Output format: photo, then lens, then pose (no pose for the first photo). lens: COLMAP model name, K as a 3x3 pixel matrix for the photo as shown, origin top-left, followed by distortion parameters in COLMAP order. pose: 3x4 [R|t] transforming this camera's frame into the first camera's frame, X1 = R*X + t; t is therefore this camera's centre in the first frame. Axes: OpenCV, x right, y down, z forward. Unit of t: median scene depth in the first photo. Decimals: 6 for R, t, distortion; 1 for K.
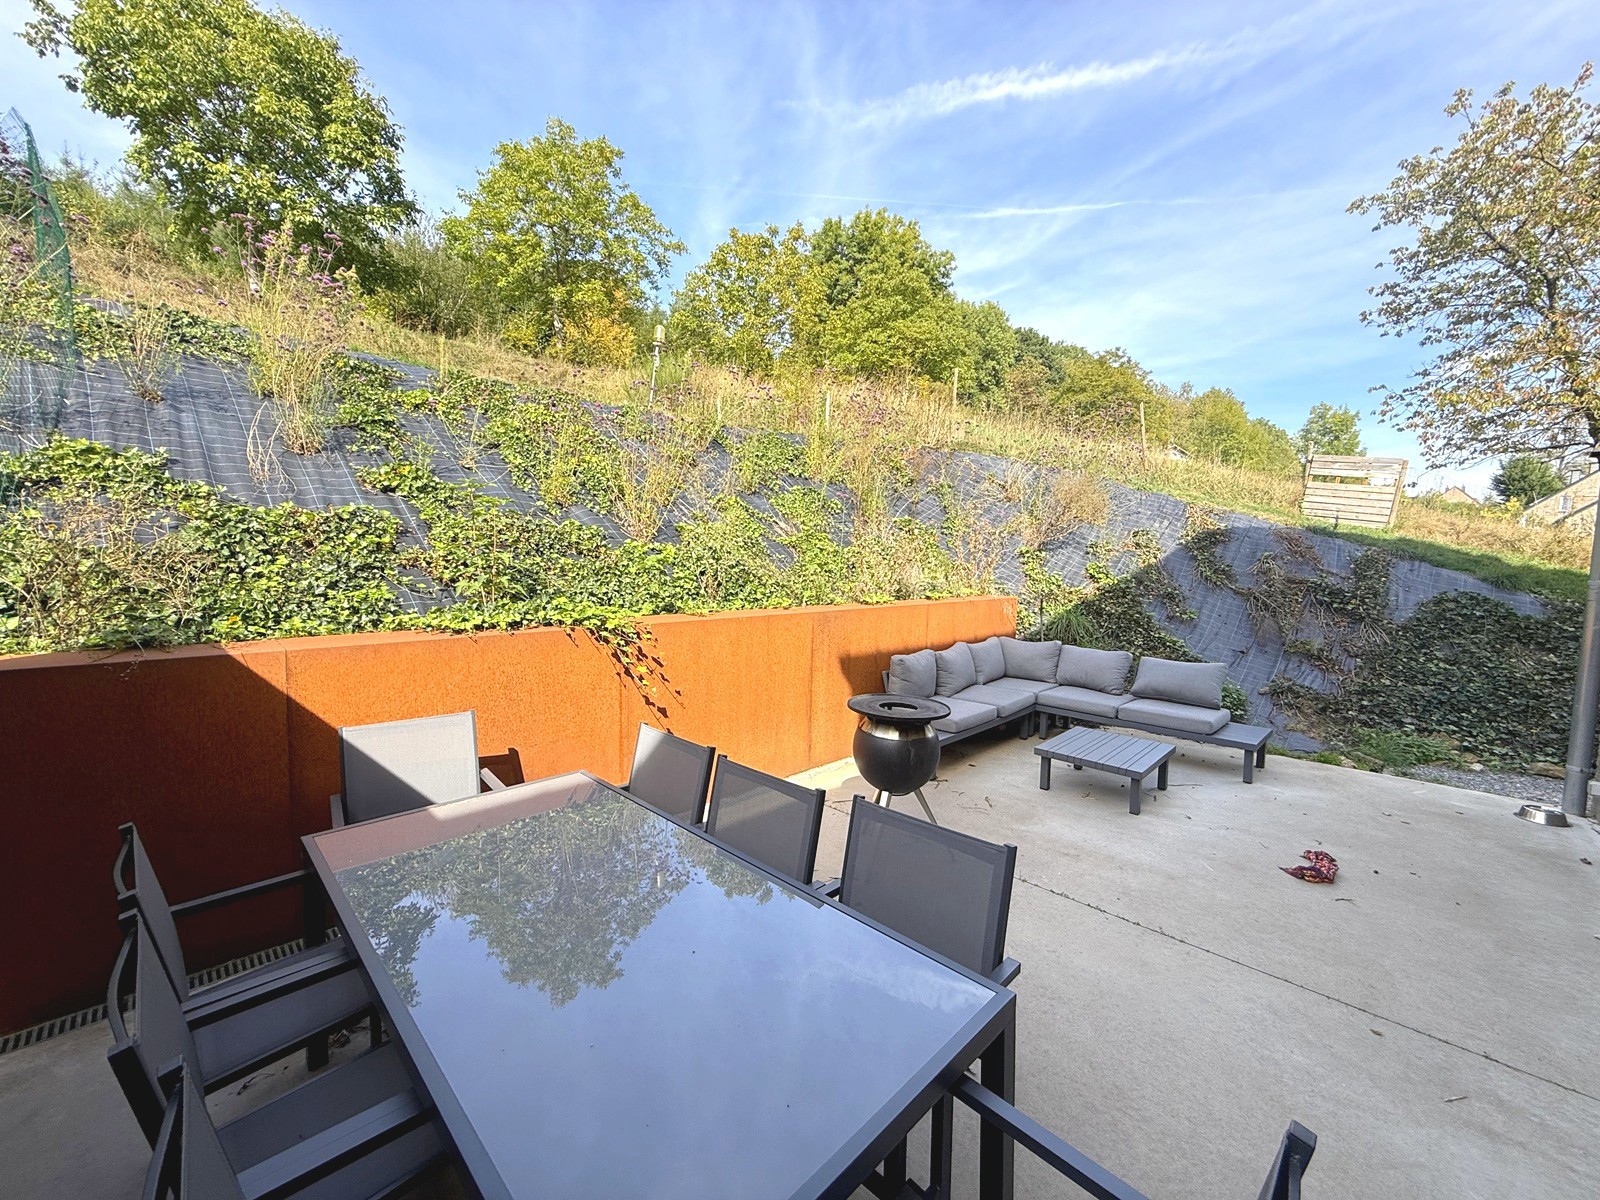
lens RADIAL K [[637.2, 0, 798.3], [0, 637.2, 609.7], [0, 0, 1]] dist [0.000457, 0.000637]
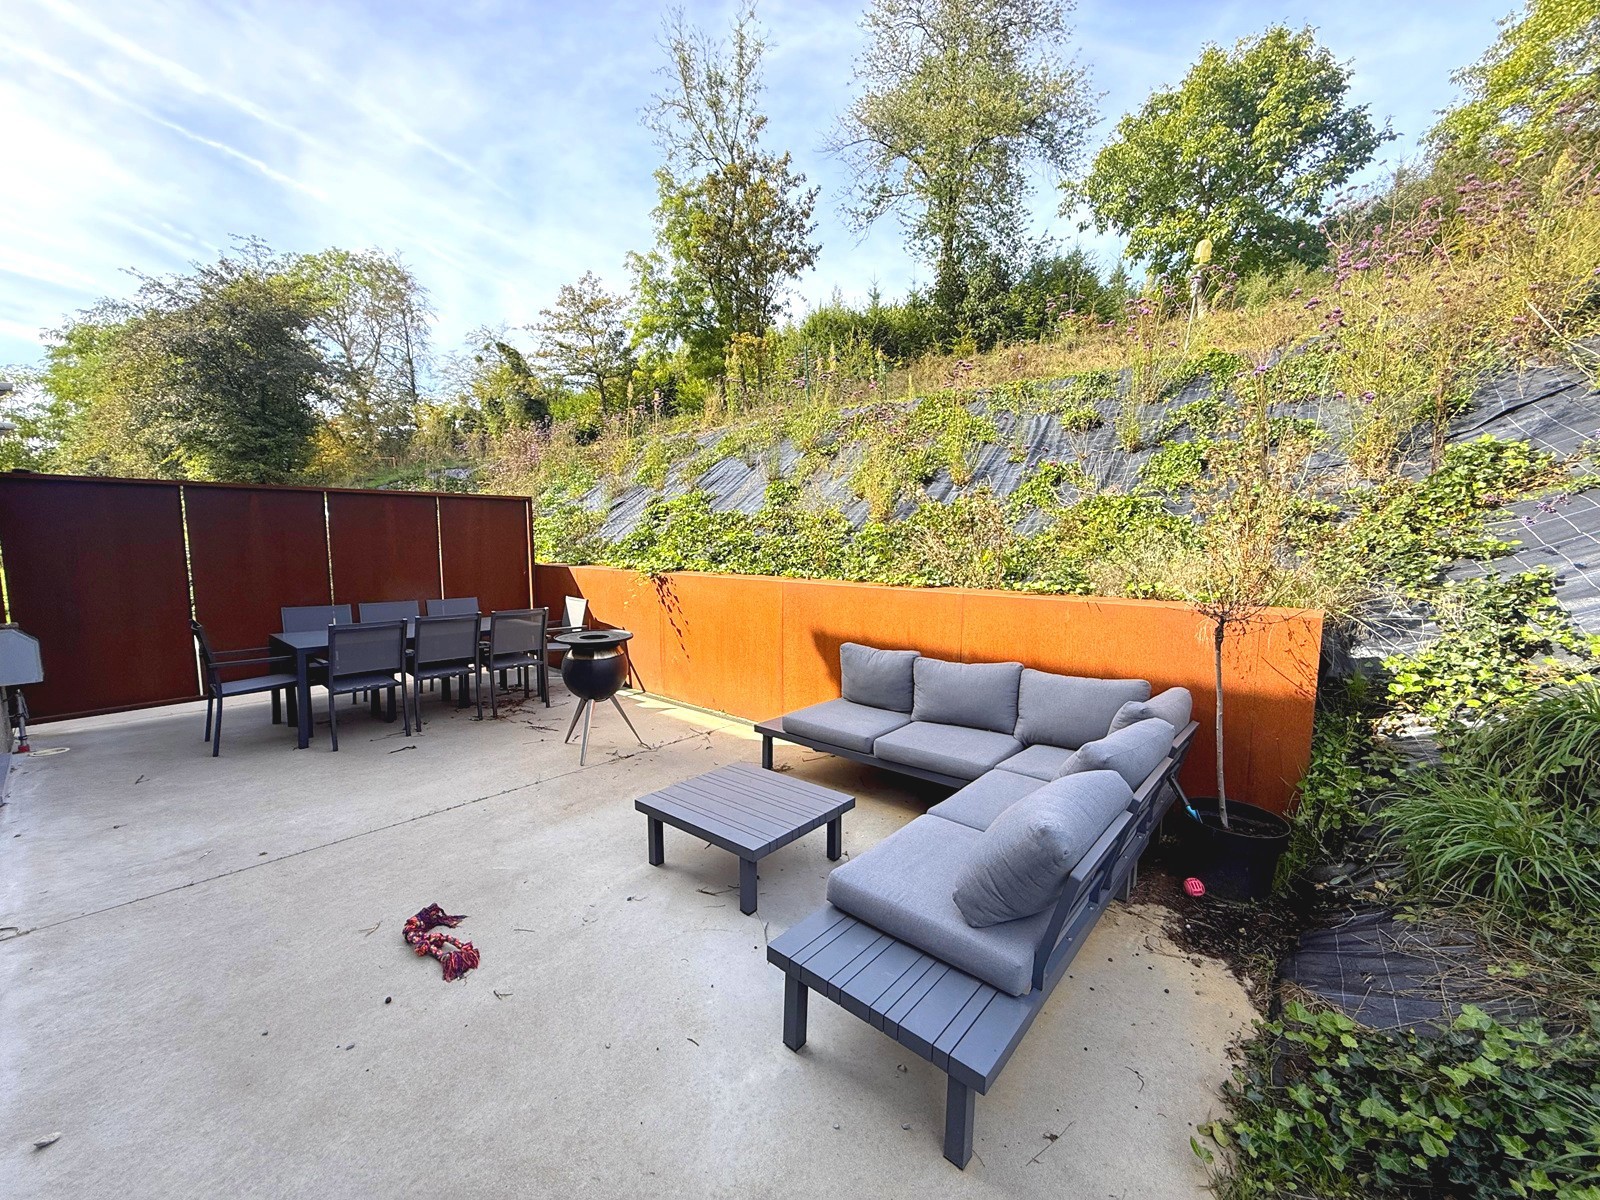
lens RADIAL K [[637.2, 0, 798.6], [0, 637.2, 597.5], [0, 0, 1]] dist [0.000457, 0.000637]
pose [[0.067698, 0.074796, -0.994898, 1.526321], [-0.086857, 0.993842, 0.068807, -0.064049], [0.993918, 0.081756, 0.073778, 1.318535]]
